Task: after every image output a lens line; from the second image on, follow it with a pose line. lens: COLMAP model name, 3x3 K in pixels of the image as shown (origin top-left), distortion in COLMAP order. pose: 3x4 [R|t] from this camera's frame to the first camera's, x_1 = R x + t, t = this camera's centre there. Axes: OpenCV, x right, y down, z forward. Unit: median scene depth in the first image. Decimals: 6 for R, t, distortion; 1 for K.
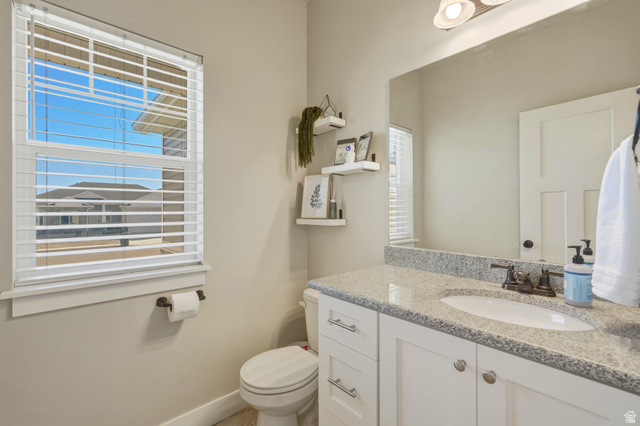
lens RADIAL K [[289.5, 0, 318.8], [0, 289.5, 213.5], [0, 0, 1]] dist [-0.004847, 0.003017]
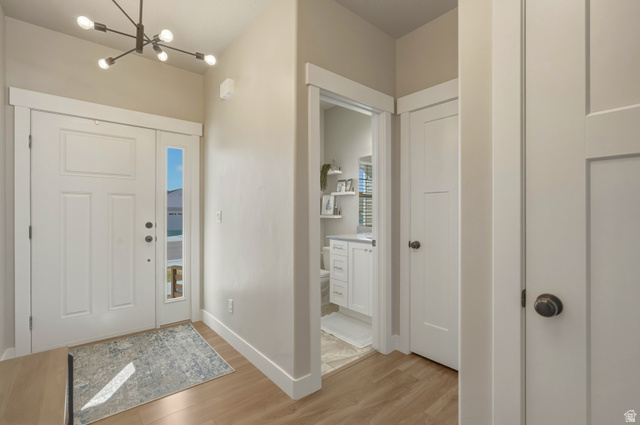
lens RADIAL K [[289.5, 0, 319.2], [0, 289.5, 210.0], [0, 0, 1]] dist [-0.004847, 0.003017]
pose [[0.999768, 0.004035, -0.021143, -0.032833], [-0.003873, 0.999963, 0.007696, -0.038467], [0.021173, -0.007613, 0.999747, -1.243608]]
